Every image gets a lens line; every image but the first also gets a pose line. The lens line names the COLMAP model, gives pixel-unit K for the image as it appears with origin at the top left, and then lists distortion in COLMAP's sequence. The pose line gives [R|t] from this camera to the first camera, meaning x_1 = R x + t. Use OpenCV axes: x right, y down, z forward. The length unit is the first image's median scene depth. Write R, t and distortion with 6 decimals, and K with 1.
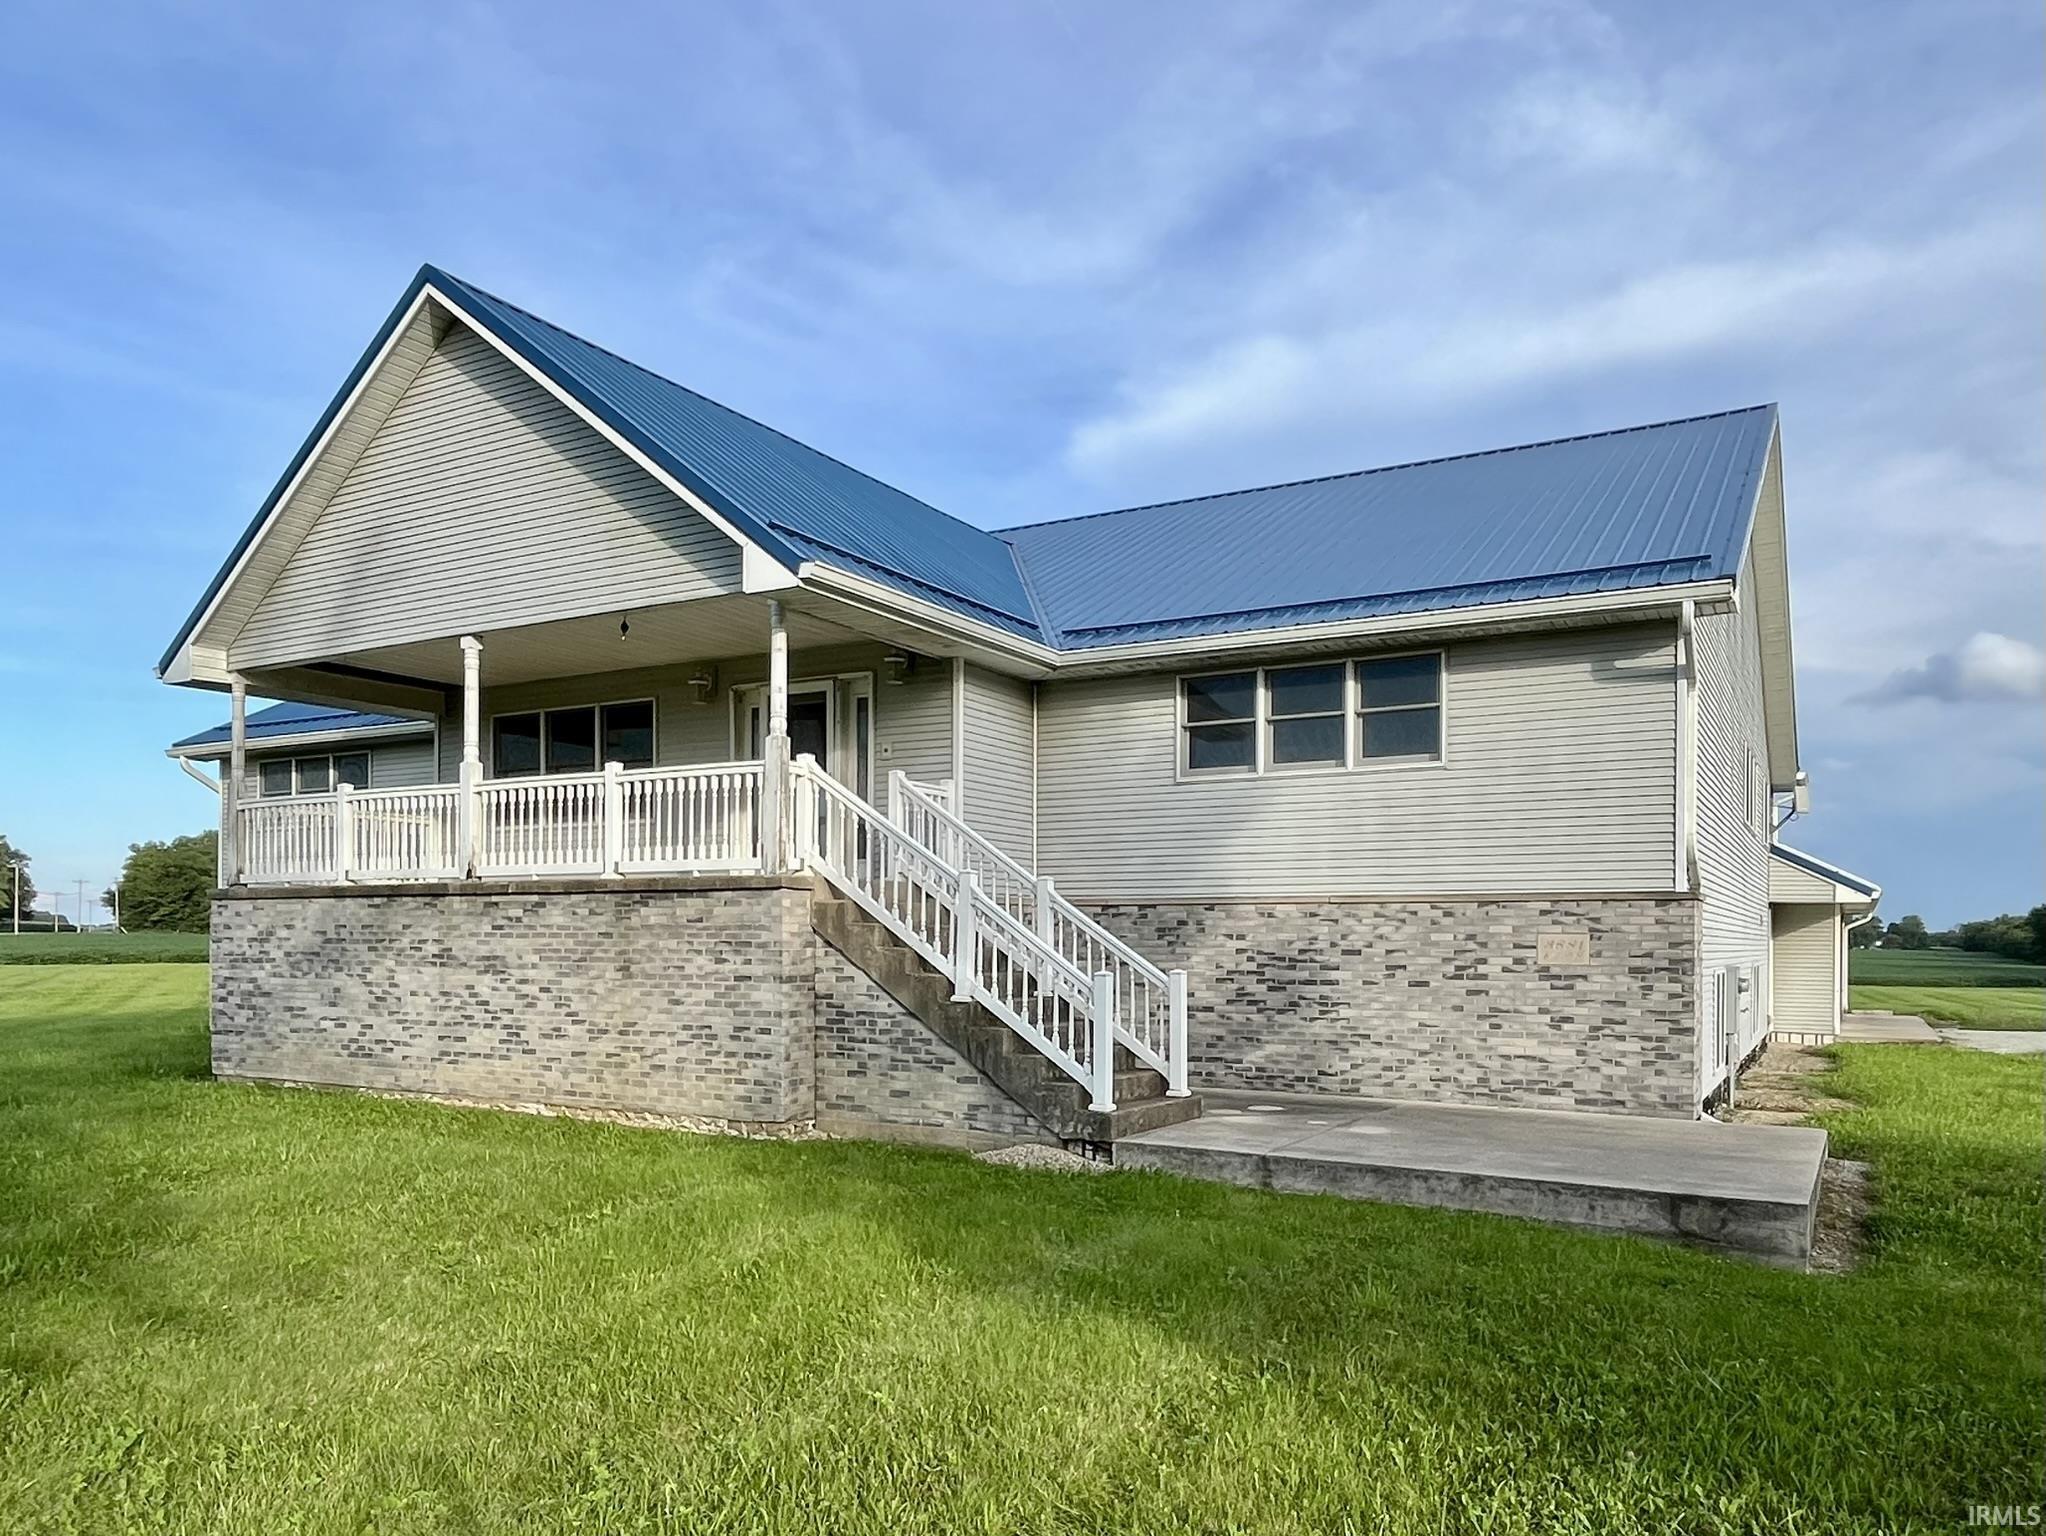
lens RADIAL K [[1450.1, 0, 1024.4], [0, 1450.1, 939.5], [0, 0, 1]] dist [0.005898, -0.005514]
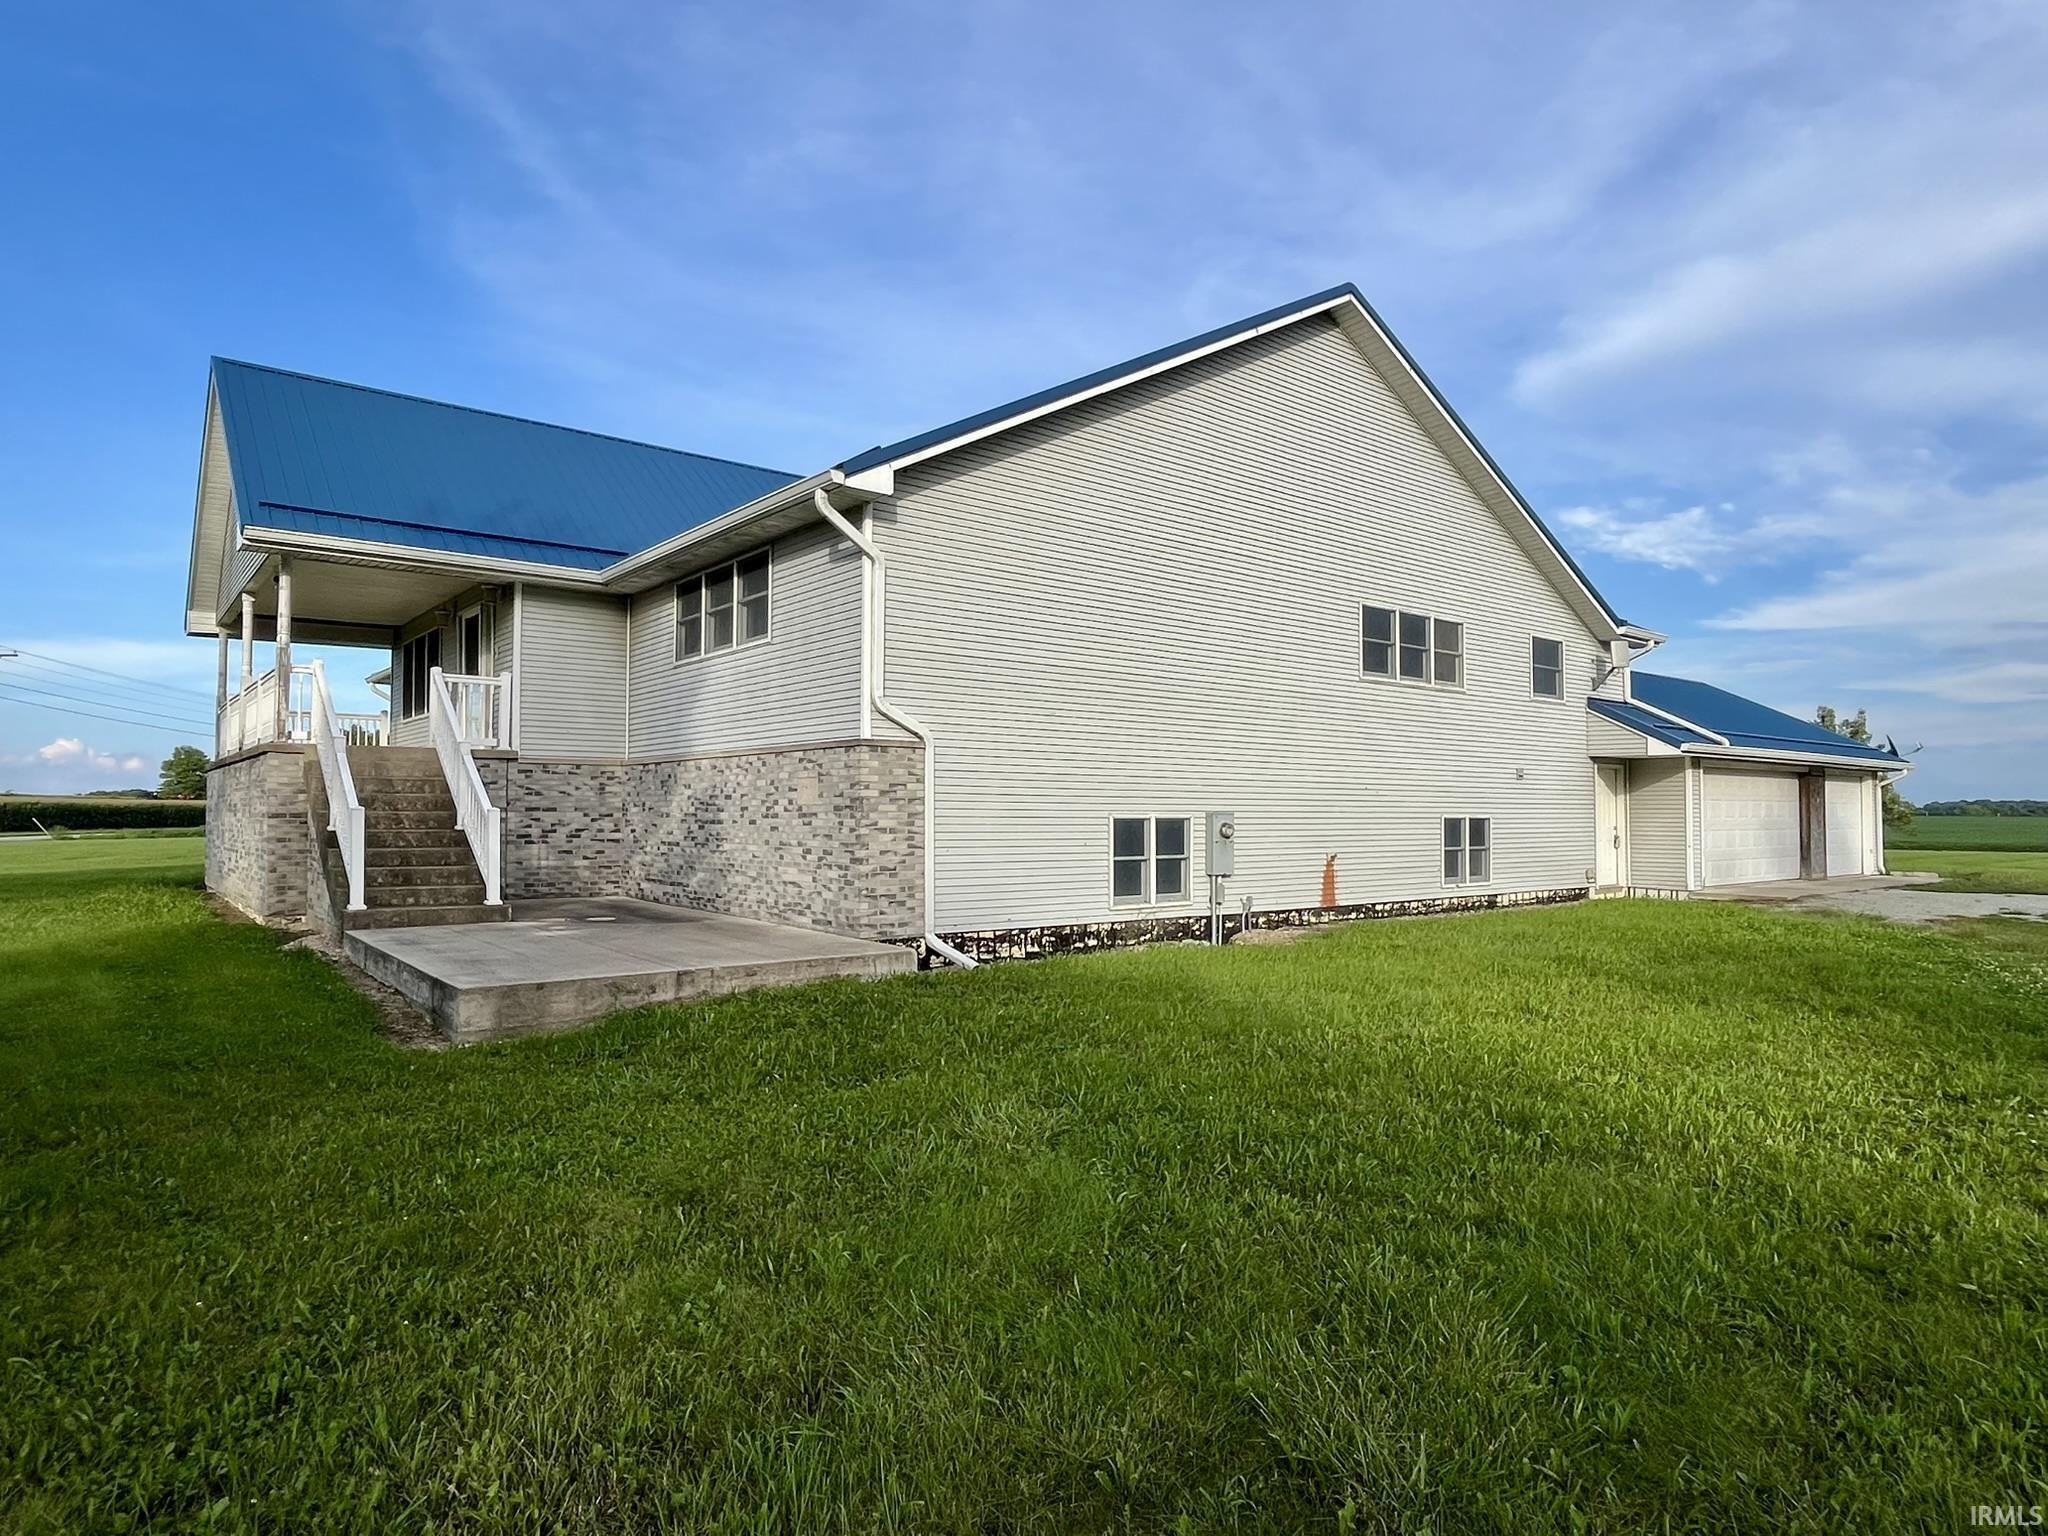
lens RADIAL K [[1184.0, 0, 1021.5], [0, 1184.0, 761.6], [0, 0, 1]] dist [-0.000718, -0.000869]
pose [[0.928608, -0.018729, -0.370590, 0.815550], [0.002414, 0.999009, -0.044439, 0.023801], [0.371055, 0.040372, 0.927733, 0.159723]]
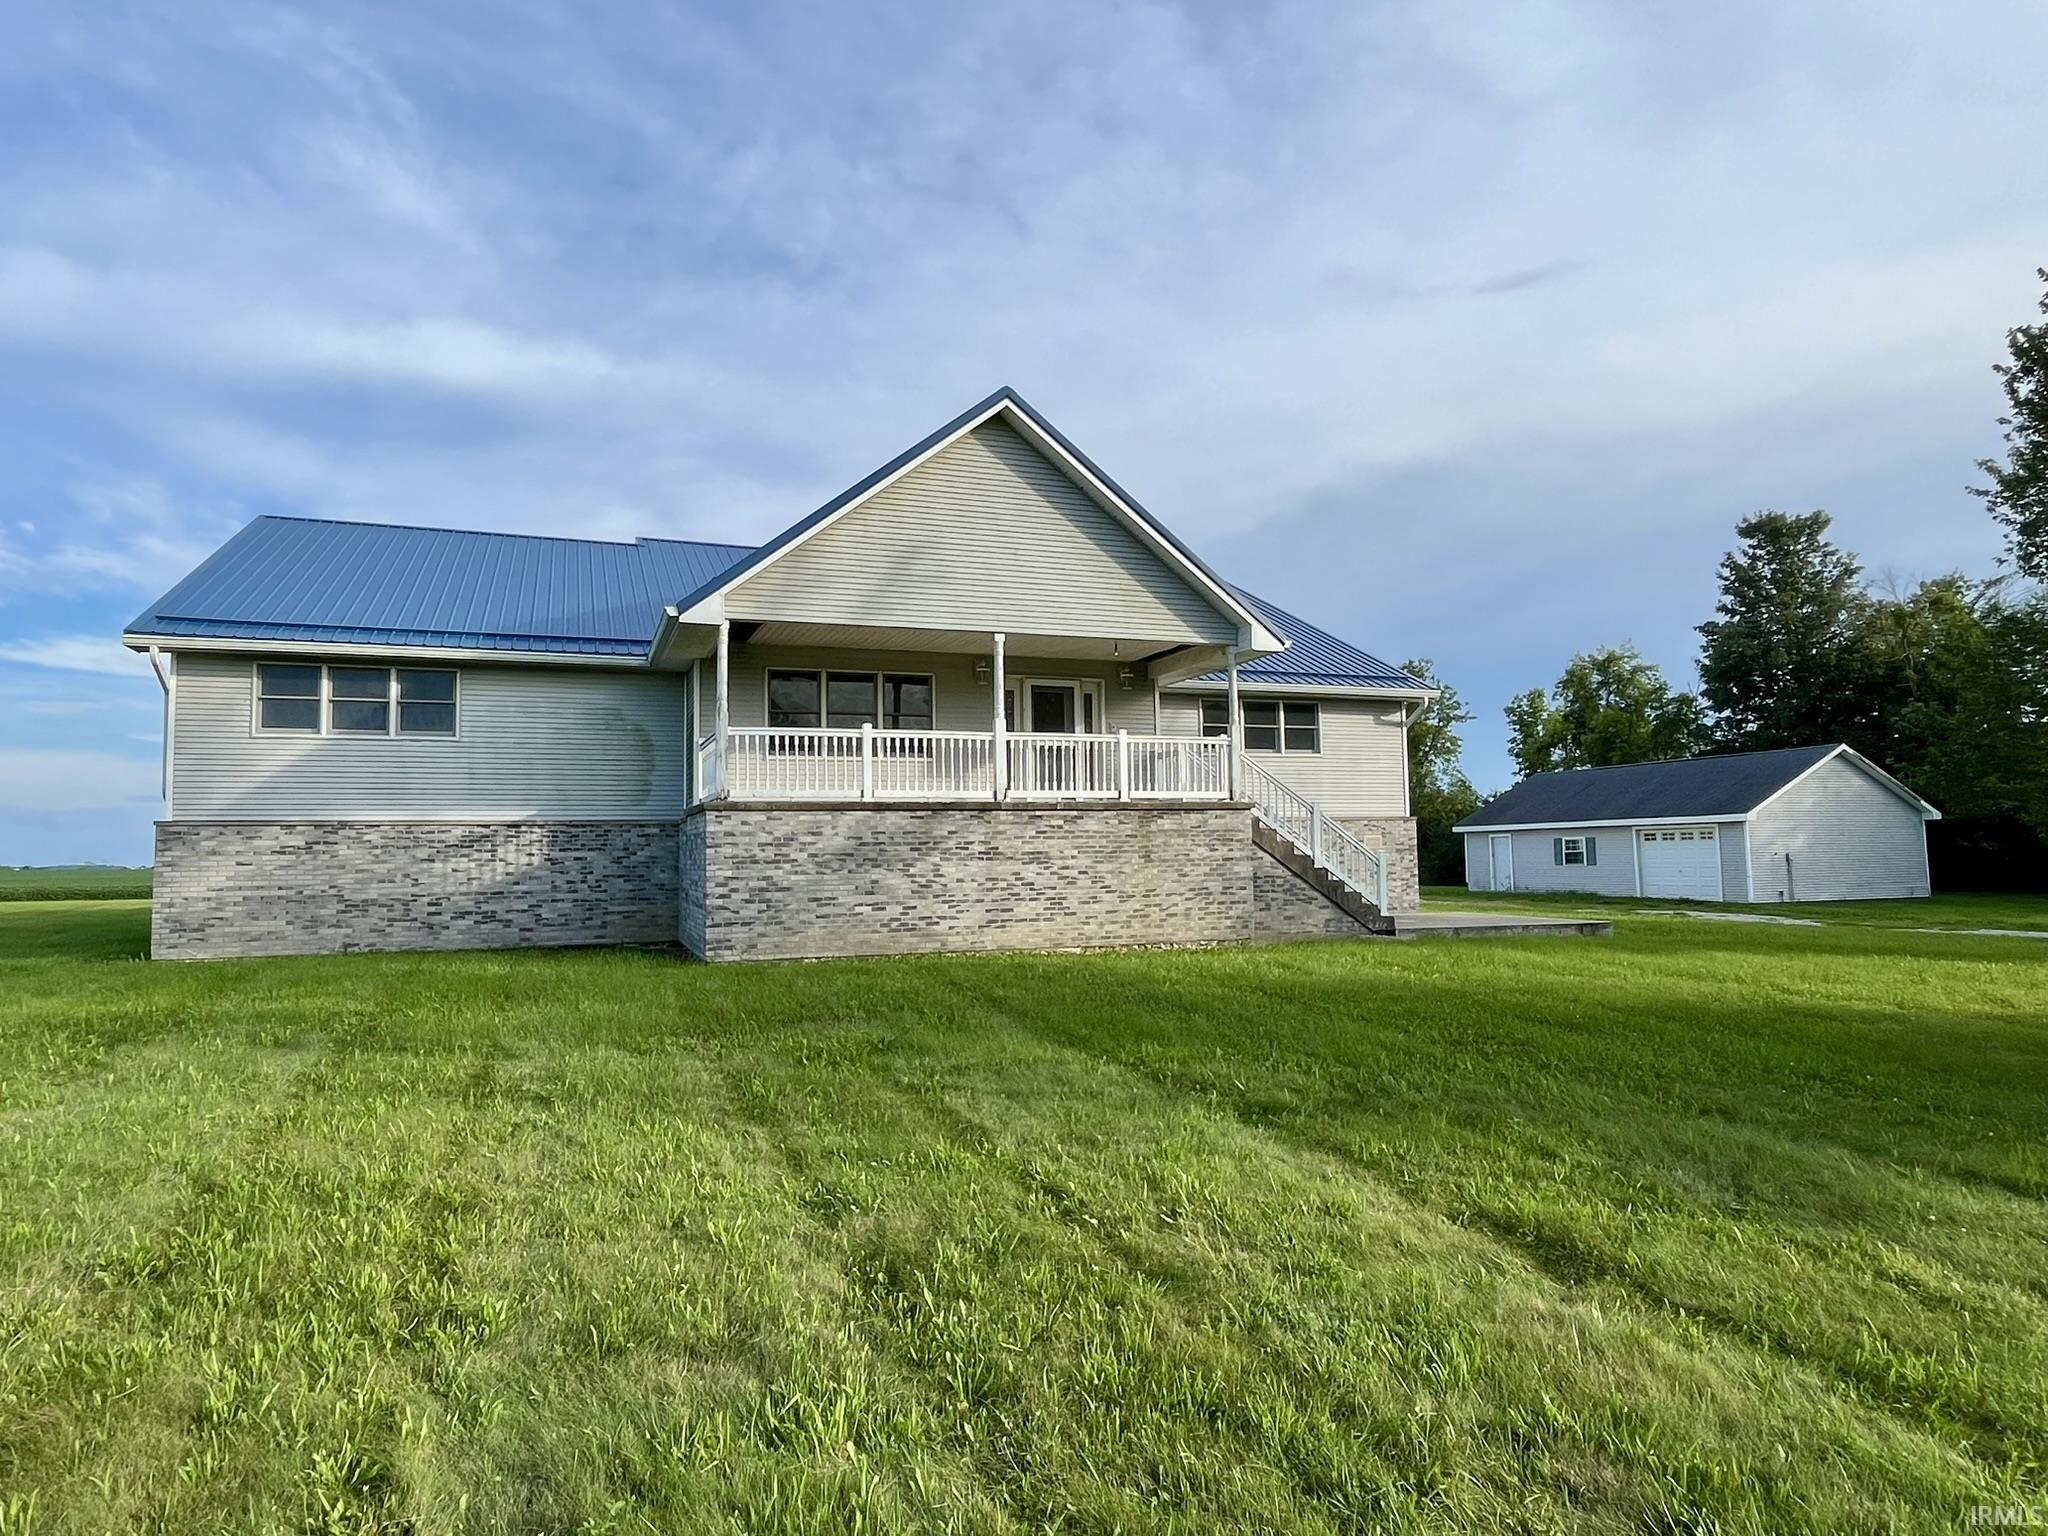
lens RADIAL K [[1184.0, 0, 1027.2], [0, 1184.0, 772.7], [0, 0, 1]] dist [-0.000718, -0.000869]
pose [[0.631484, 0.039215, 0.774397, -1.281286], [0.017711, 0.997730, -0.064967, 0.009151], [-0.775187, 0.054741, 0.629356, 0.234050]]
